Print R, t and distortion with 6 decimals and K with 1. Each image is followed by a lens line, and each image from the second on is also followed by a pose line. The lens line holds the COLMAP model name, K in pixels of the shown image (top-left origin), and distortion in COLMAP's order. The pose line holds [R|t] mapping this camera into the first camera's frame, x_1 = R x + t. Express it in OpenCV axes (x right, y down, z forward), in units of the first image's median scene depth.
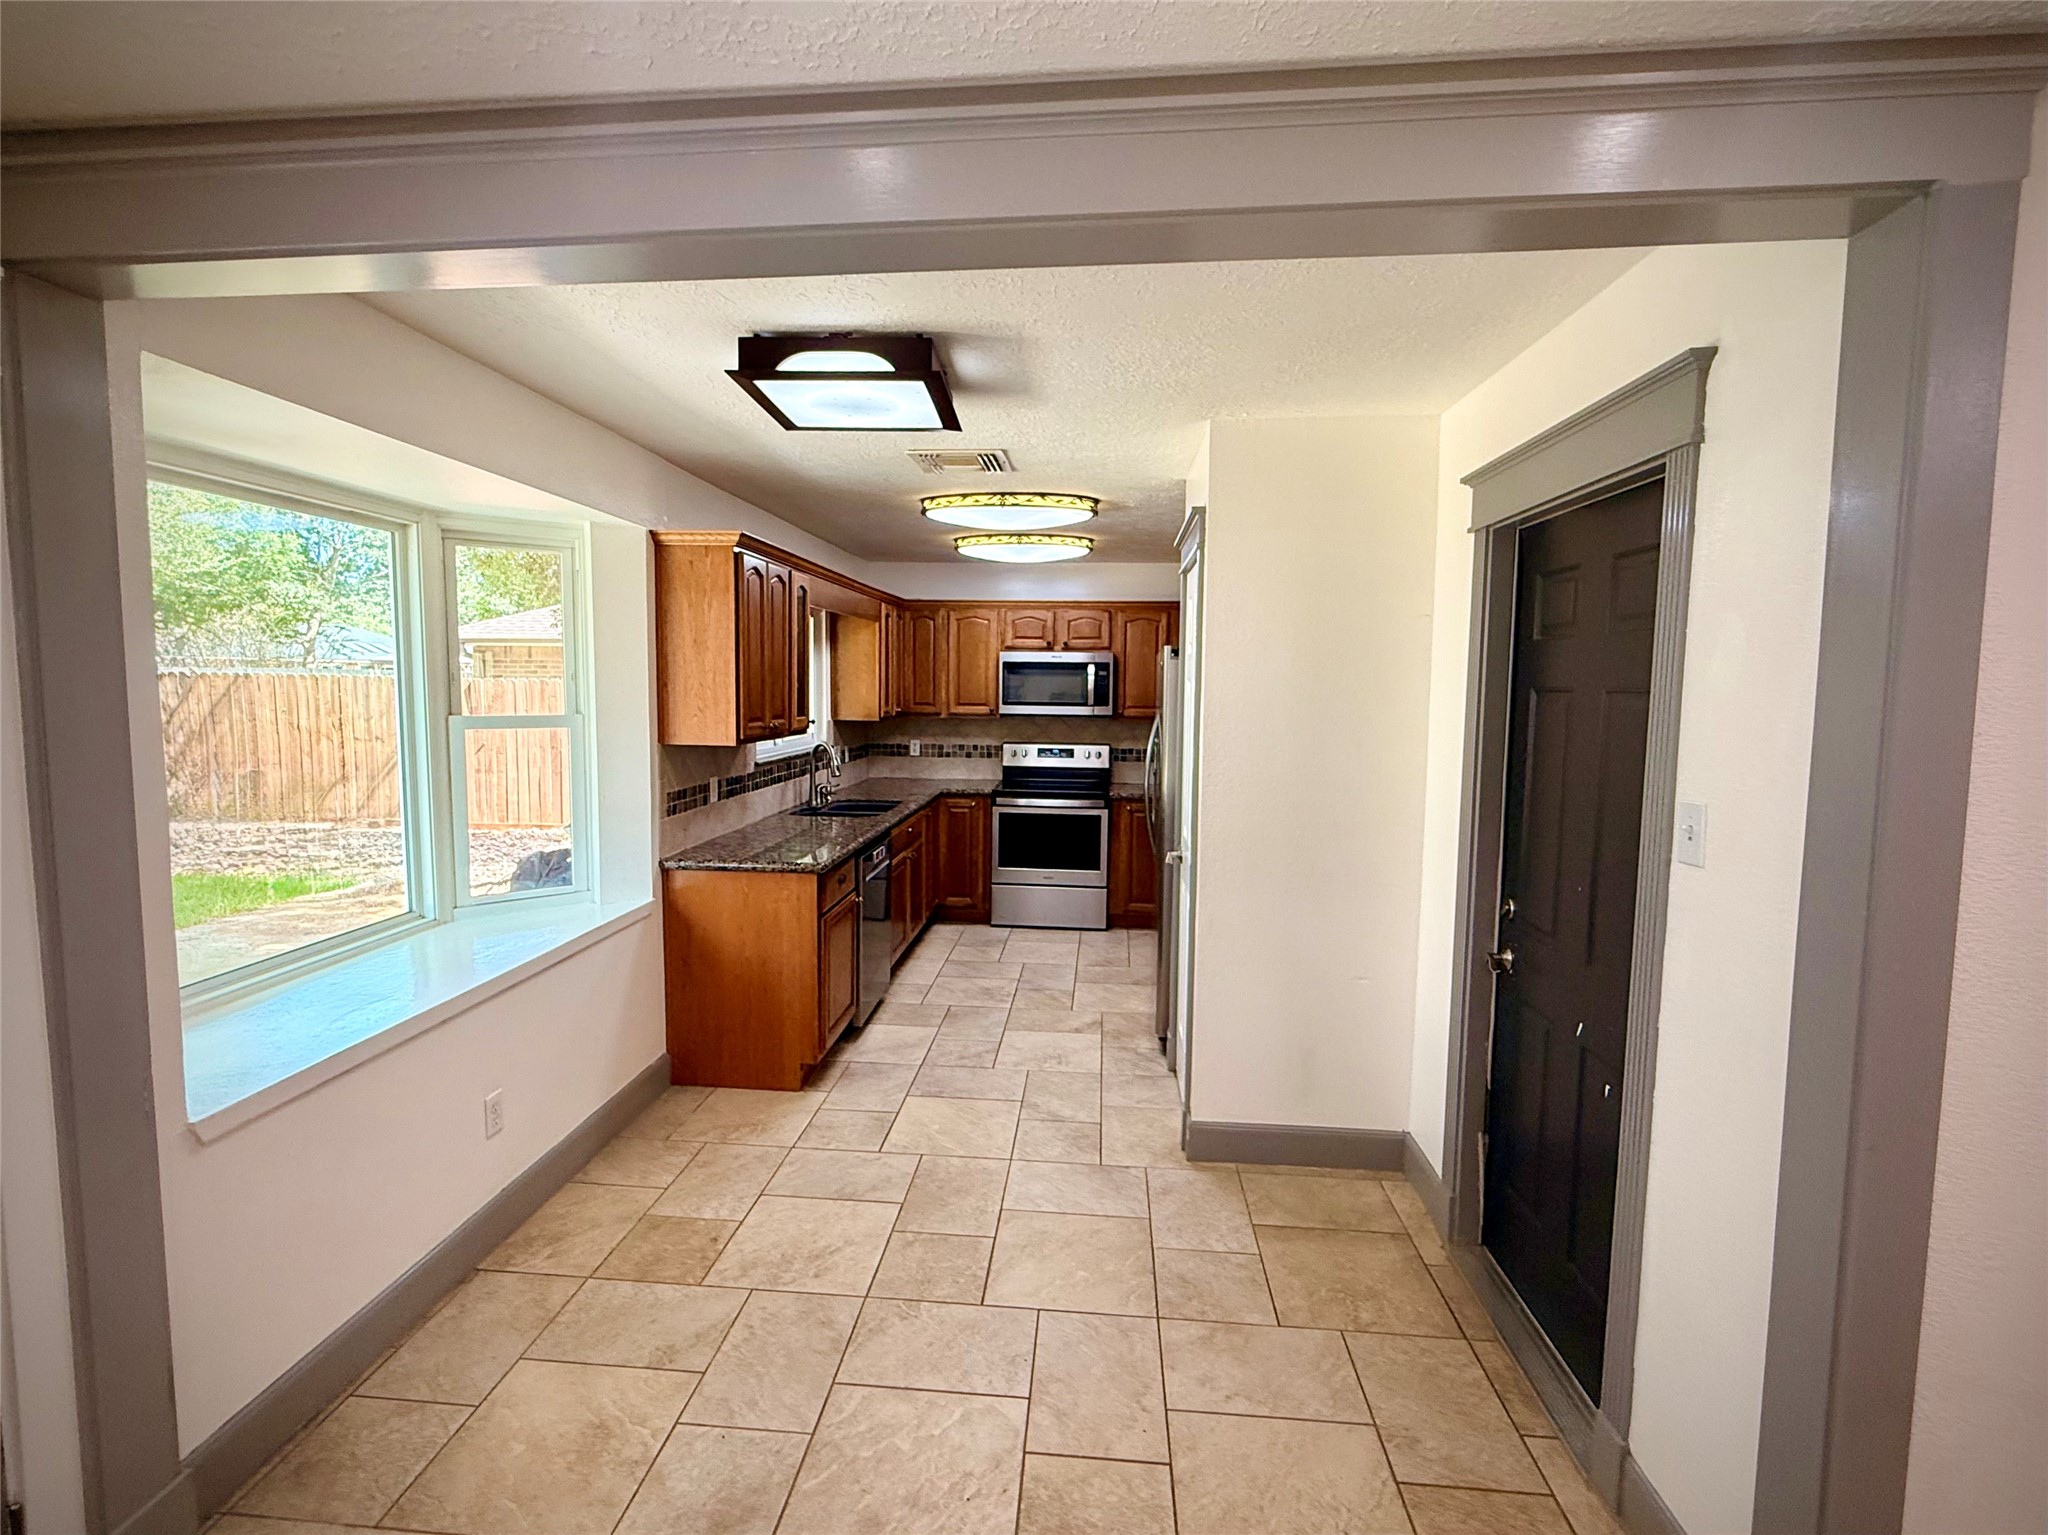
lens RADIAL K [[954.2, 0, 1024.0], [0, 954.2, 767.5], [0, 0, 1]] dist [0.000410, -0.000029]
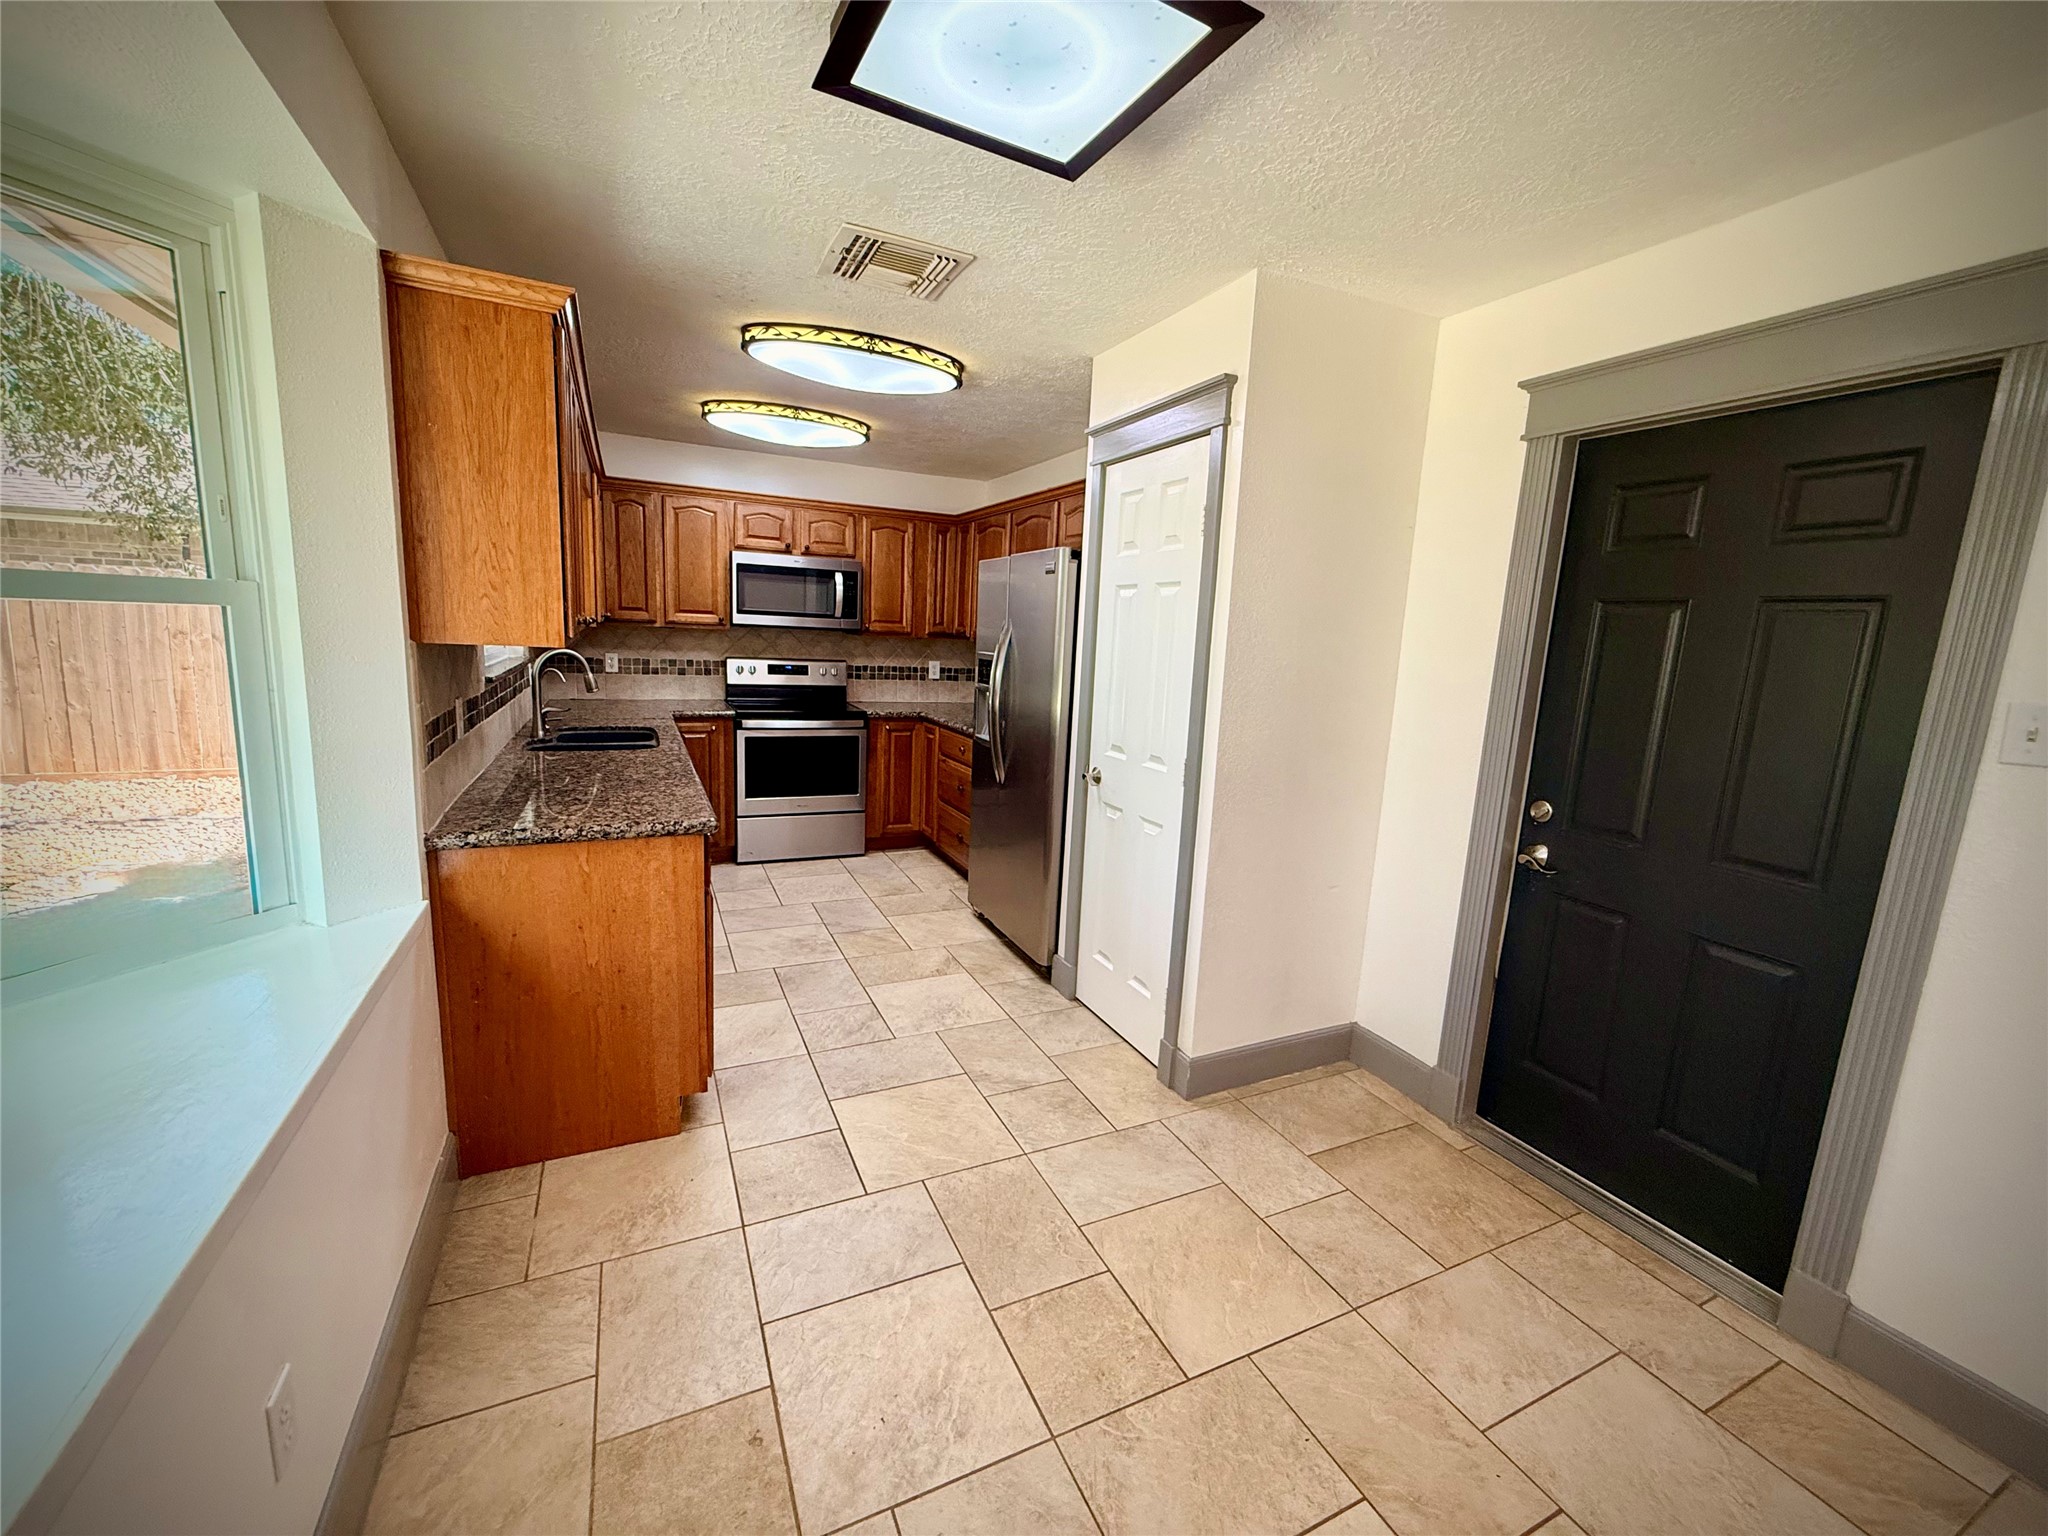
lens RADIAL K [[818.0, 0, 1019.2], [0, 818.0, 767.5], [0, 0, 1]] dist [0.000798, -0.000040]
pose [[0.862155, -0.054590, 0.503694, -0.231577], [0.006003, 0.995209, 0.097585, 0.003837], [-0.506608, -0.081110, 0.858353, 0.269596]]
